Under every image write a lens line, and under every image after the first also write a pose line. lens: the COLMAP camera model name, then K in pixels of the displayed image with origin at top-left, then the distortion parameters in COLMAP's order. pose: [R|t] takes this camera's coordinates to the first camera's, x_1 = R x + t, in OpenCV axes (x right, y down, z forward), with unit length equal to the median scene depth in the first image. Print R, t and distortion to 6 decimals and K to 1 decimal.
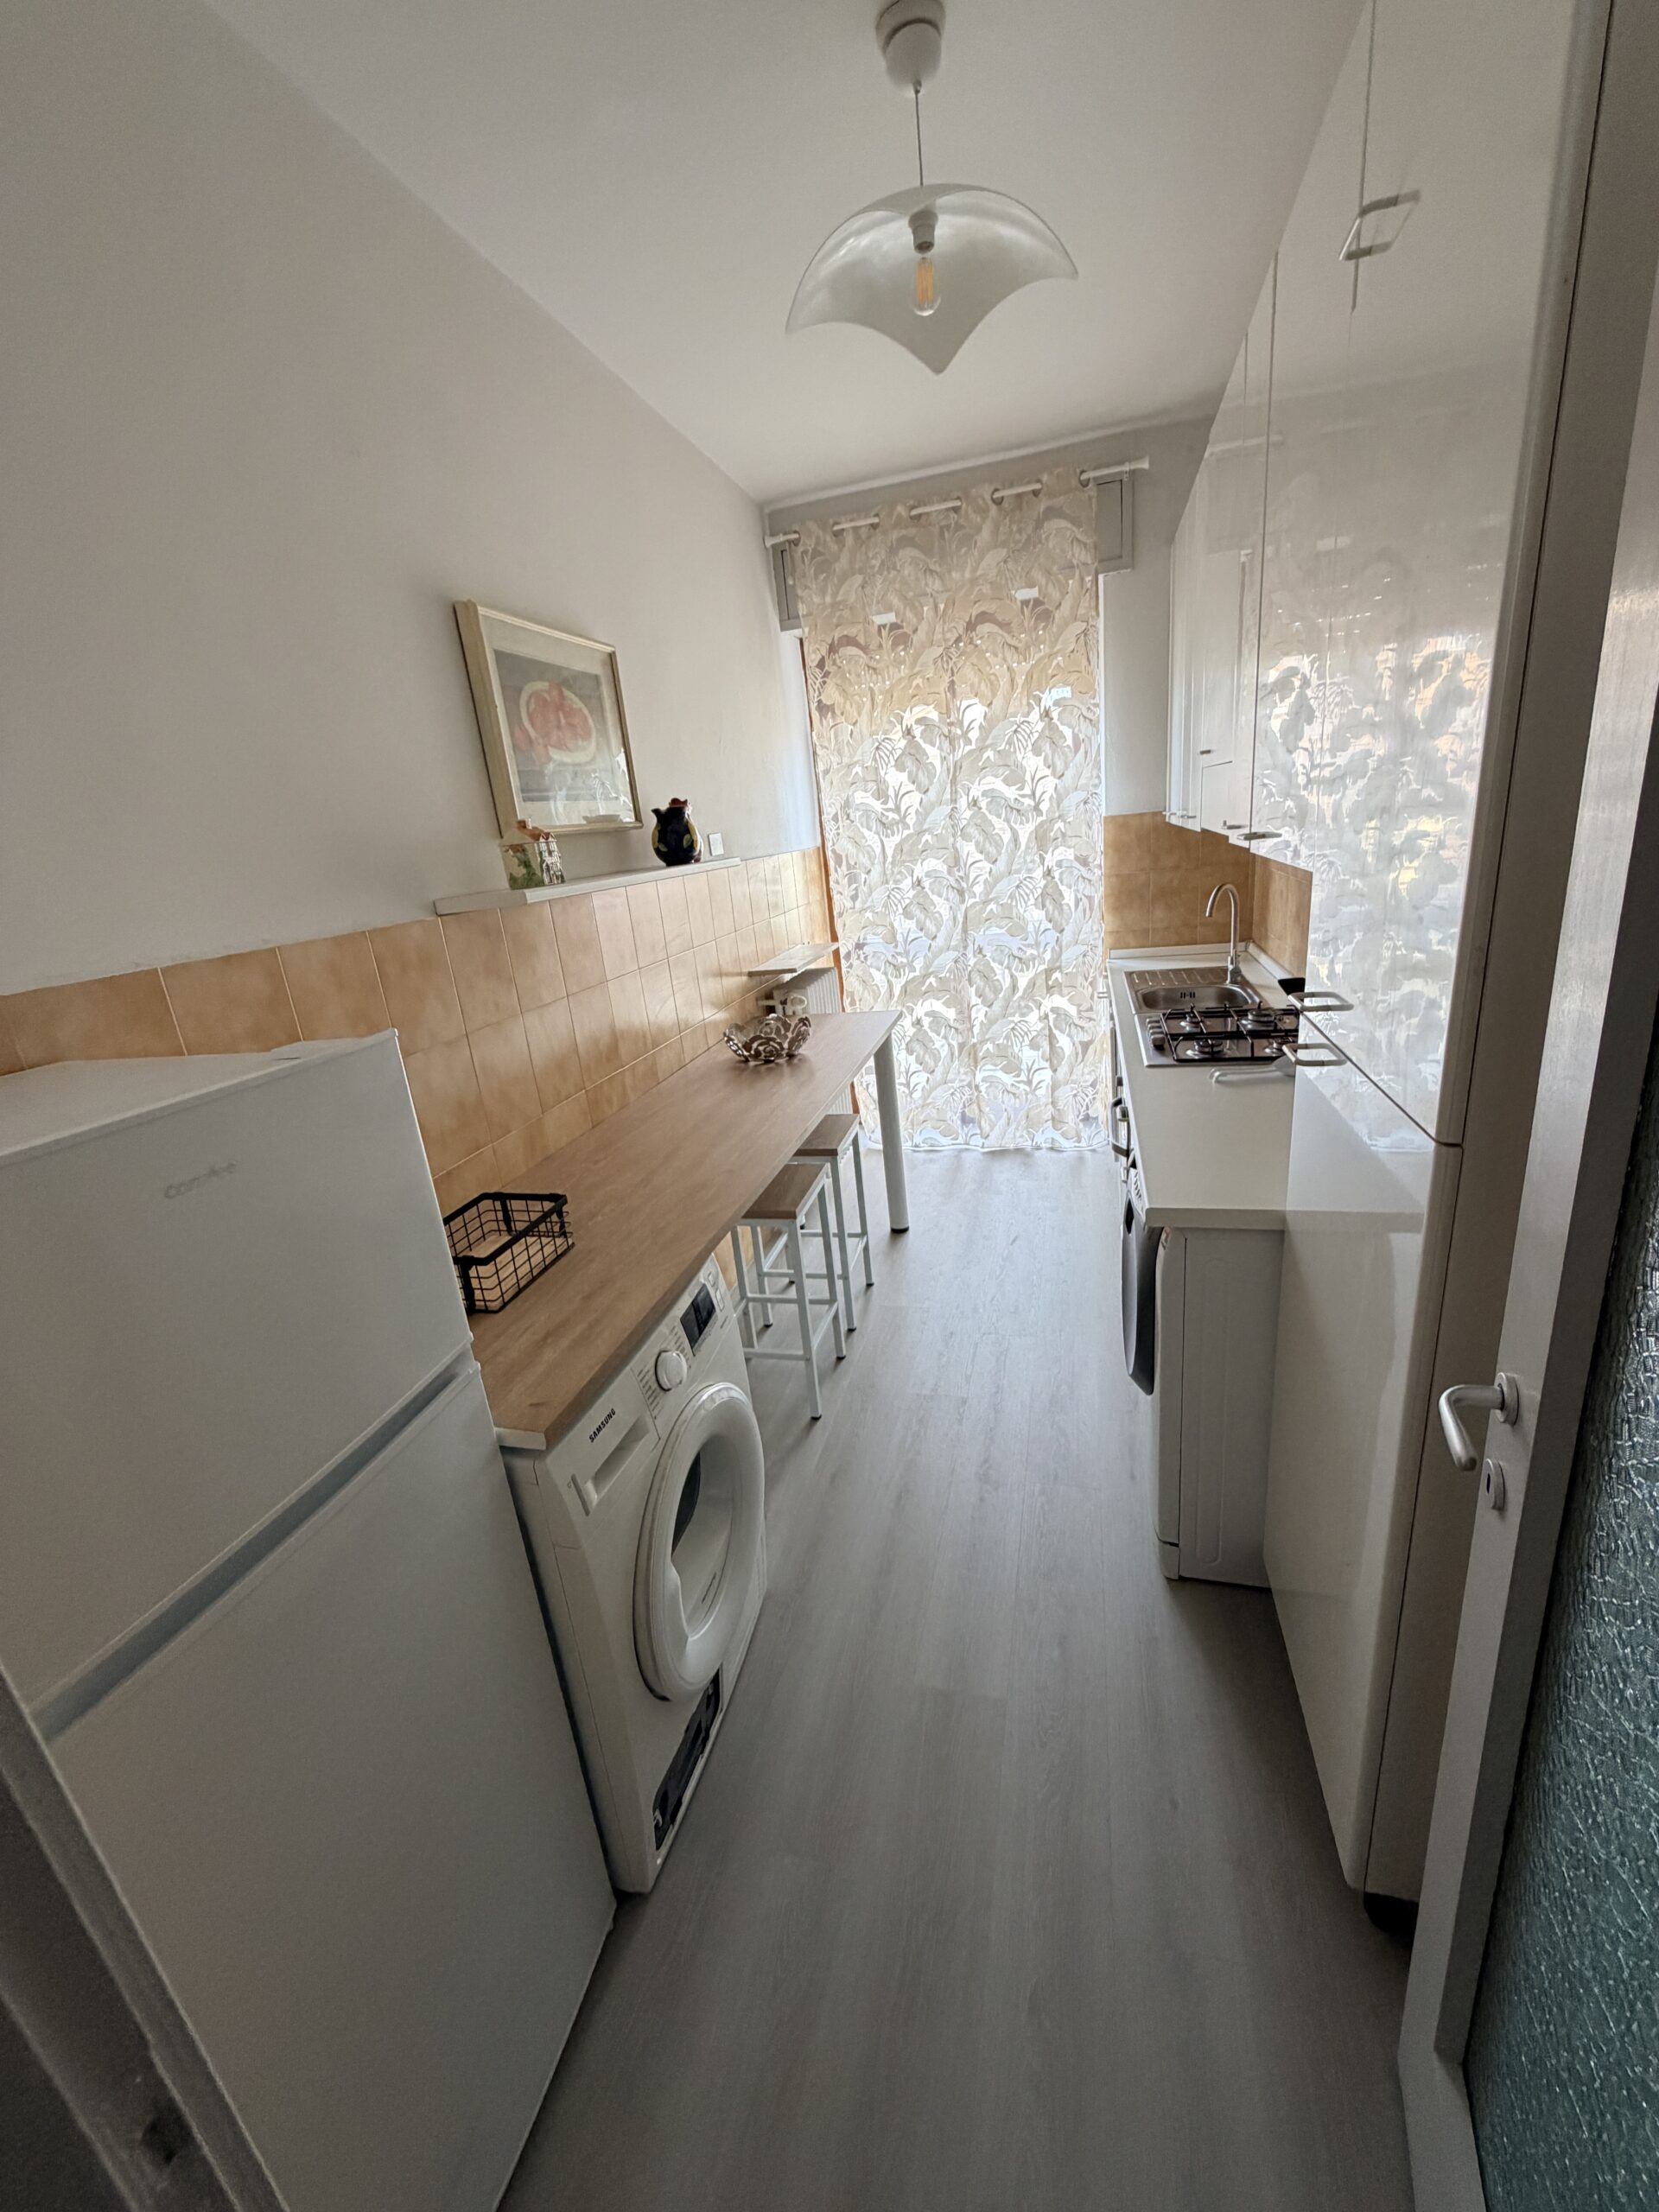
lens RADIAL K [[874.8, 0, 829.6], [0, 874.8, 1102.5], [0, 0, 1]] dist [-0.002044, -0.000035]
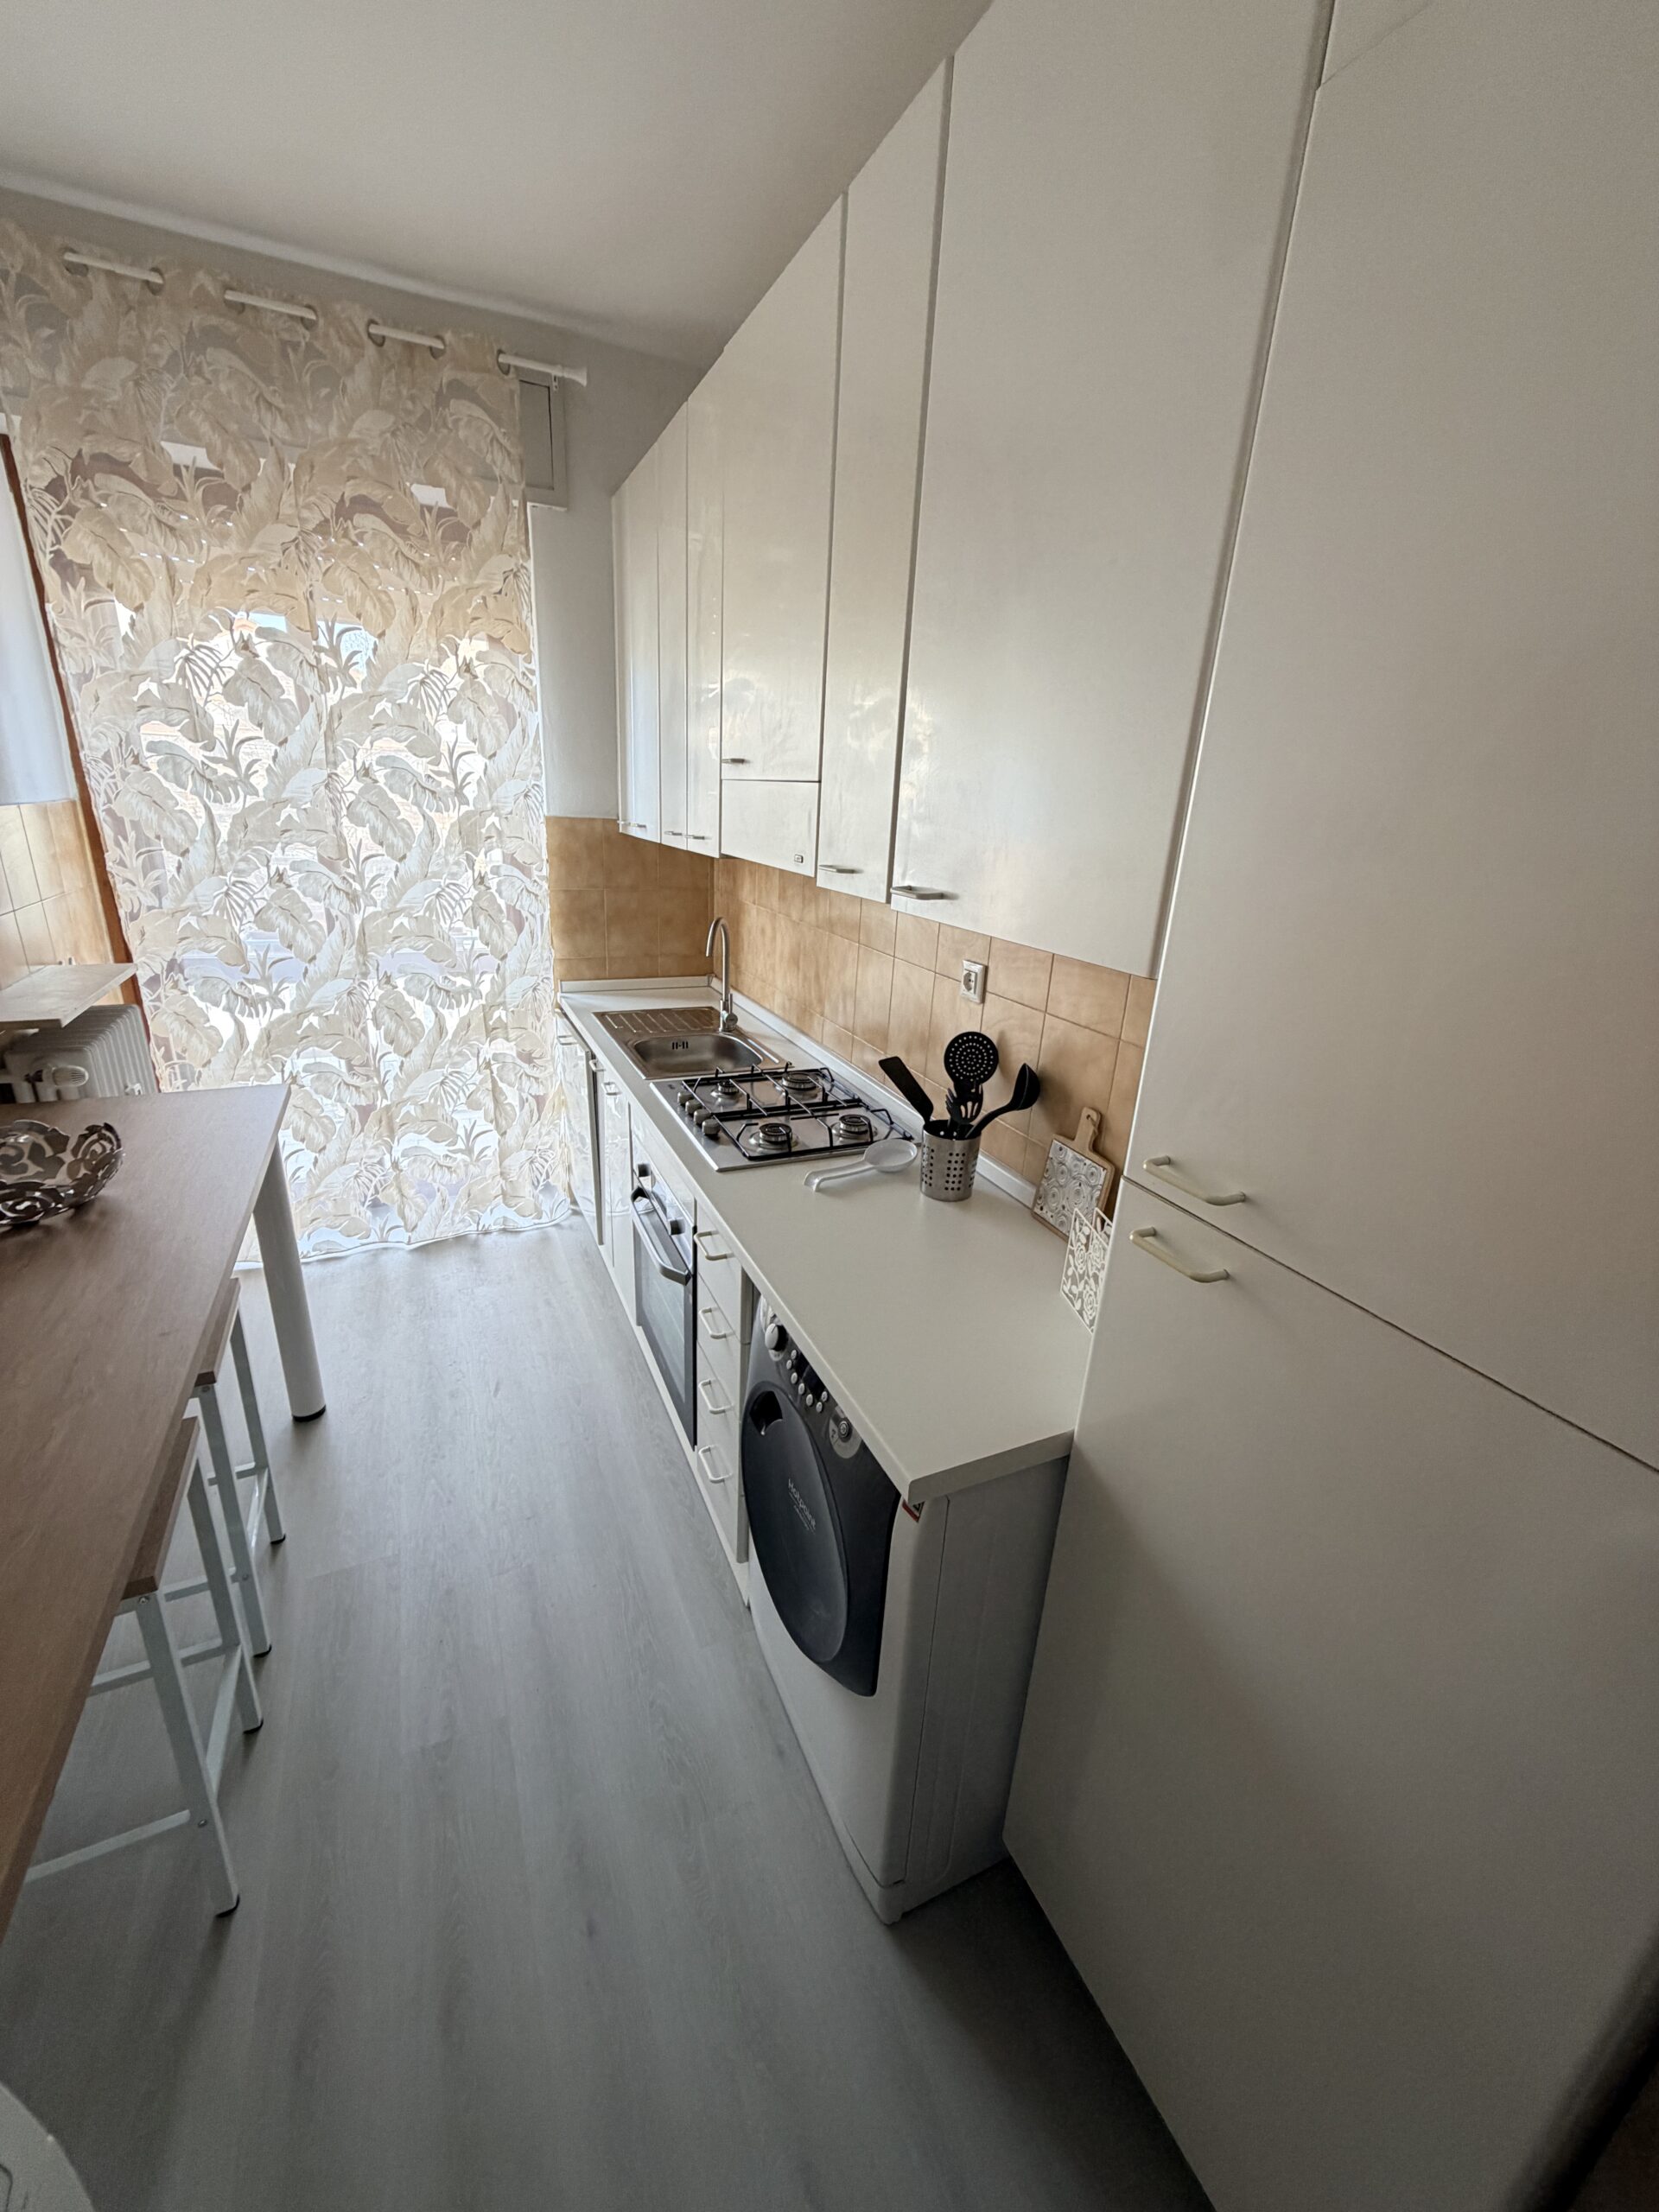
lens RADIAL K [[874.8, 0, 829.6], [0, 874.8, 1102.5], [0, 0, 1]] dist [-0.002044, -0.000035]
pose [[0.757355, -0.077586, 0.648378, -0.028281], [0.073492, 0.996735, 0.033427, -0.073617], [-0.648854, 0.022335, 0.760585, 0.229249]]
